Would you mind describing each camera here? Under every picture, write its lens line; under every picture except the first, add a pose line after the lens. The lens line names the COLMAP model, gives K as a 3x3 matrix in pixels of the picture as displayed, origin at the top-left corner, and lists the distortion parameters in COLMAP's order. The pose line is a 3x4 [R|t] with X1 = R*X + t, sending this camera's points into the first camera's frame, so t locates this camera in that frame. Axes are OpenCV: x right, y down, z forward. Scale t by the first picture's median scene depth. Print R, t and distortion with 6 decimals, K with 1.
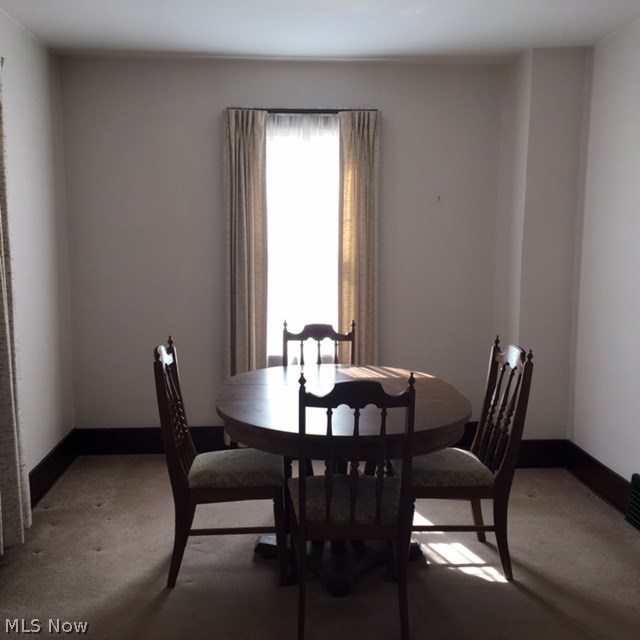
lens RADIAL K [[727.4, 0, 320.6], [0, 727.4, 319.1], [0, 0, 1]] dist [0.053237, 0.000000]
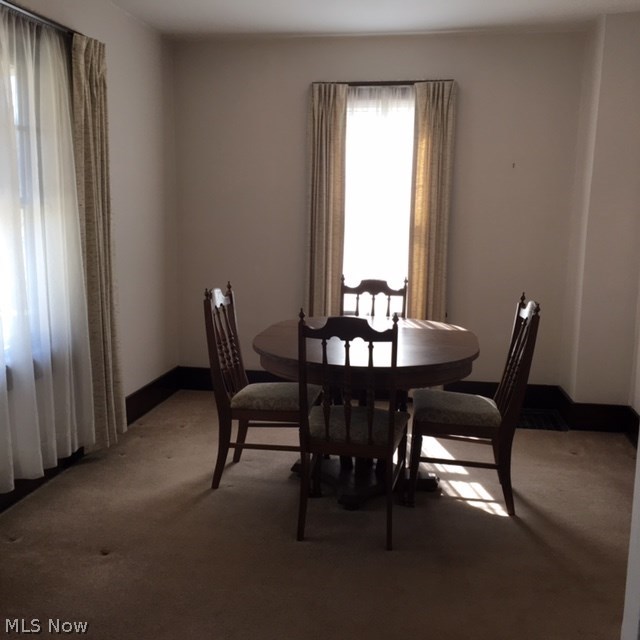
lens RADIAL K [[727.4, 0, 319.9], [0, 727.4, 319.7], [0, 0, 1]] dist [0.053237, 0.000000]
pose [[0.974200, 0.046953, -0.220750, 0.166647], [-0.039692, 0.998519, 0.037215, 0.029928], [0.222170, -0.027493, 0.974620, -0.090542]]
